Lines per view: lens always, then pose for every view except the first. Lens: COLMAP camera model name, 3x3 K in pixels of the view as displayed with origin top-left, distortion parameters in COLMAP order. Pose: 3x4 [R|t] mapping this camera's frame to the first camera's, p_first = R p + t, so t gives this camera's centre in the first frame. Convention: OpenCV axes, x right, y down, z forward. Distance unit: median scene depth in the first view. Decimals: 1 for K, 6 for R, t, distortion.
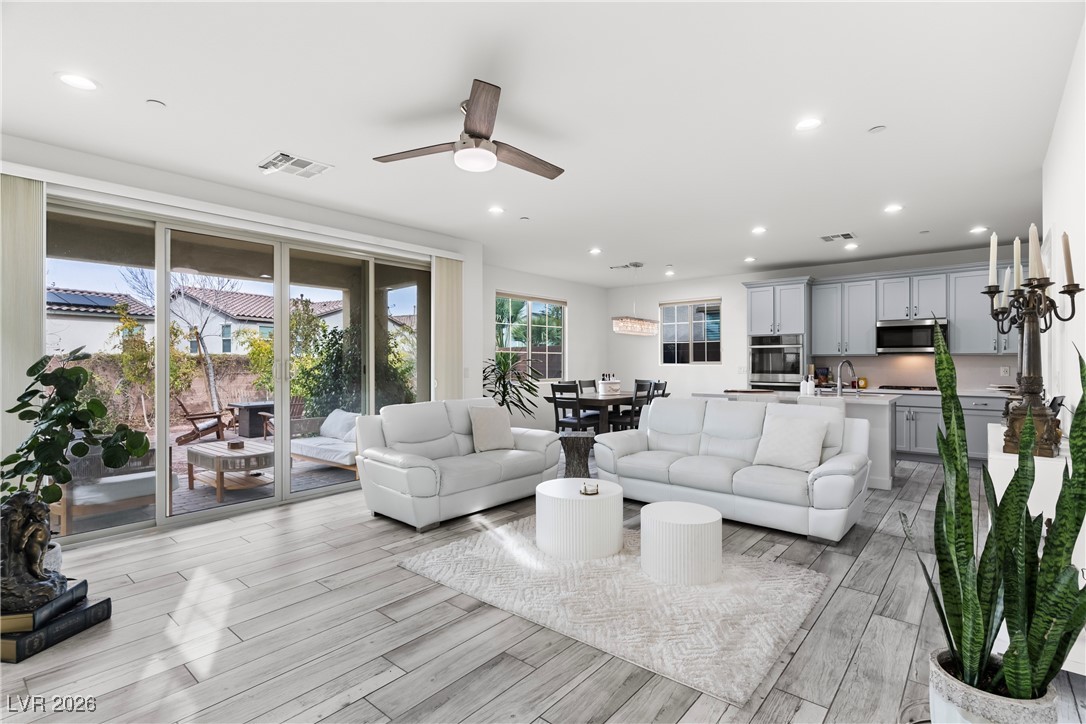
lens RADIAL K [[516.9, 0, 544.1], [0, 516.9, 360.2], [0, 0, 1]] dist [0.001232, 0.000673]
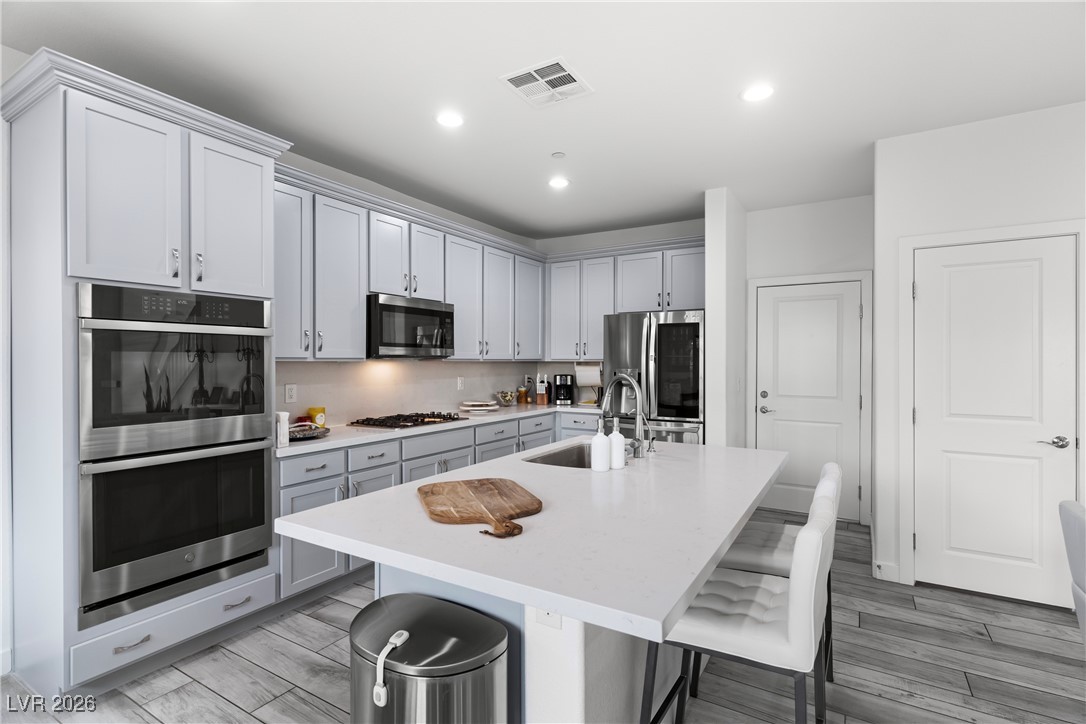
lens RADIAL K [[516.9, 0, 547.2], [0, 516.9, 365.0], [0, 0, 1]] dist [0.001232, 0.000673]
pose [[-0.162629, -0.006458, 0.986666, 0.220077], [-0.004416, 0.999973, 0.005818, -0.015681], [-0.986677, -0.003411, -0.162653, 1.609230]]
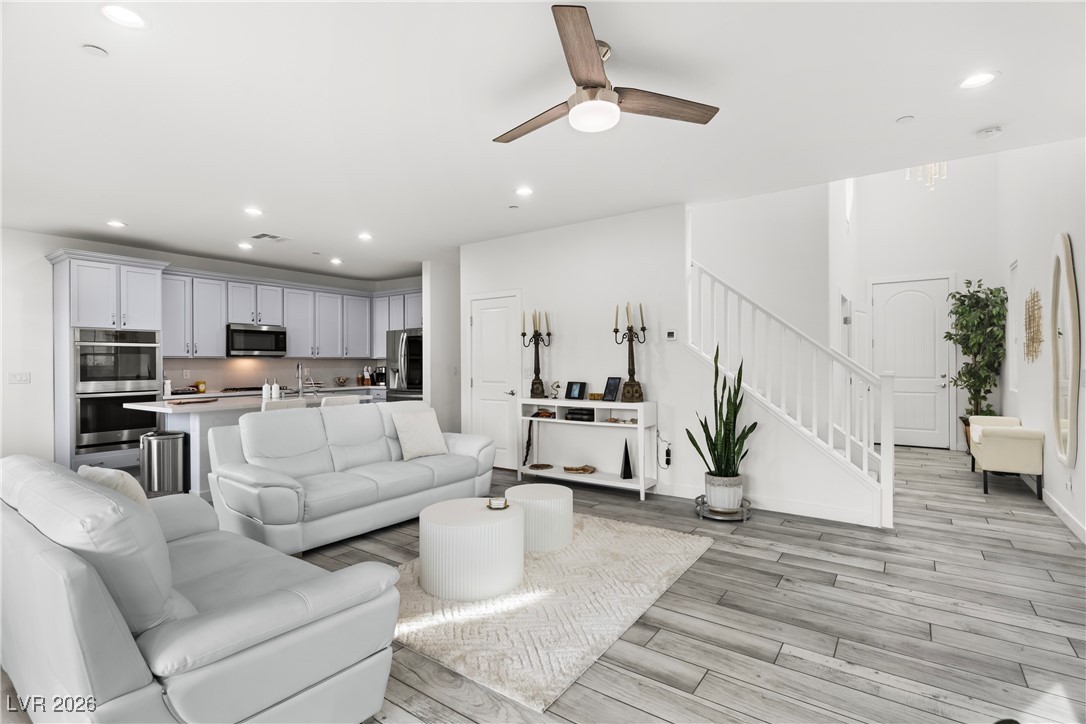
lens RADIAL K [[516.9, 0, 546.8], [0, 516.9, 363.9], [0, 0, 1]] dist [0.001232, 0.000673]
pose [[-0.092443, -0.000983, 0.995718, -0.699135], [0.002553, 0.999996, 0.001224, 0.004179], [-0.995715, 0.002655, -0.092440, 0.852804]]
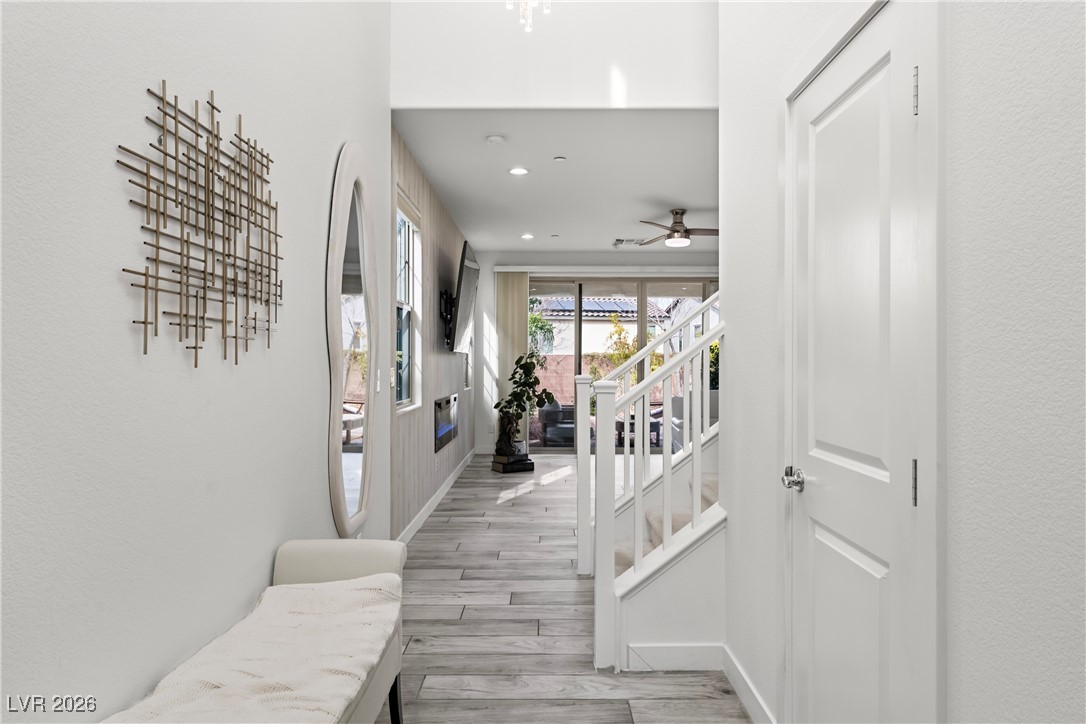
lens RADIAL K [[668.5, 0, 544.9], [0, 668.5, 360.7], [0, 0, 1]] dist [0.001912, 0.000206]
pose [[0.648833, 0.004479, -0.760917, 0.941290], [-0.002285, 0.999990, 0.003938, 0.000123], [0.760927, -0.000816, 0.648837, -0.573139]]
